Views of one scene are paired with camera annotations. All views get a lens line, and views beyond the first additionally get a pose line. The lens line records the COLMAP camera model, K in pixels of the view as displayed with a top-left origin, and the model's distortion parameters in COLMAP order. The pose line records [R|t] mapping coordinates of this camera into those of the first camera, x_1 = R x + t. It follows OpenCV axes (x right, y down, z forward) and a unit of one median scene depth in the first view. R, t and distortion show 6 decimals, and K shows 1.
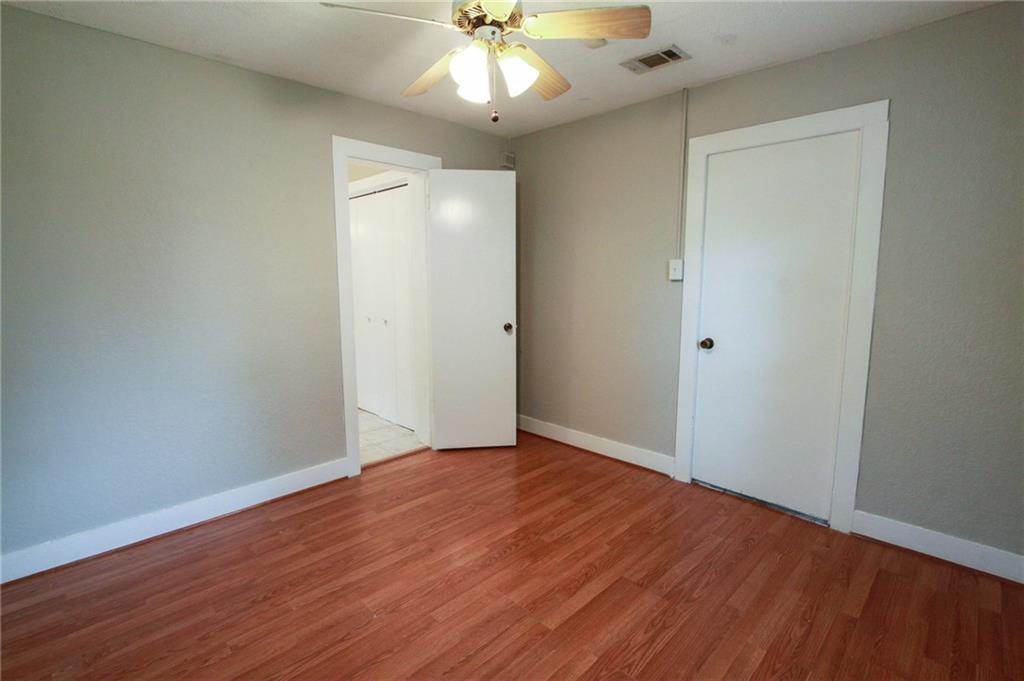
lens RADIAL K [[471.4, 0, 508.4], [0, 471.4, 337.0], [0, 0, 1]] dist [-0.017749, 0.002988]
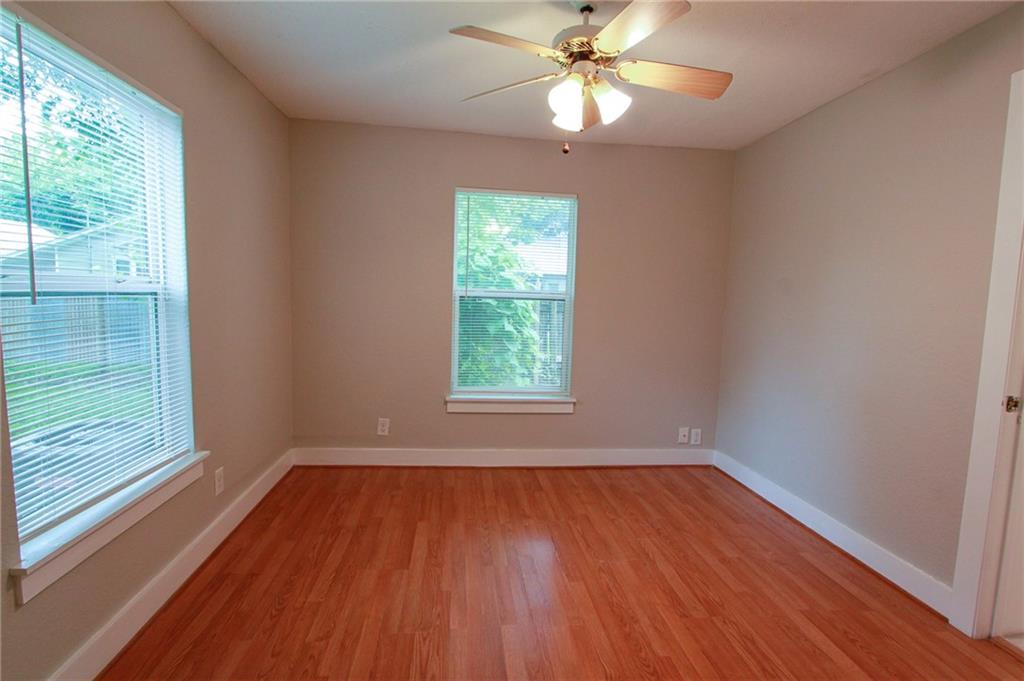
lens RADIAL K [[471.4, 0, 508.4], [0, 471.4, 342.0], [0, 0, 1]] dist [-0.017749, 0.002988]
pose [[-0.619147, 0.065804, -0.782513, 0.691242], [-0.121882, 0.976355, 0.178541, -0.150107], [0.775759, 0.205917, -0.596487, 1.203206]]
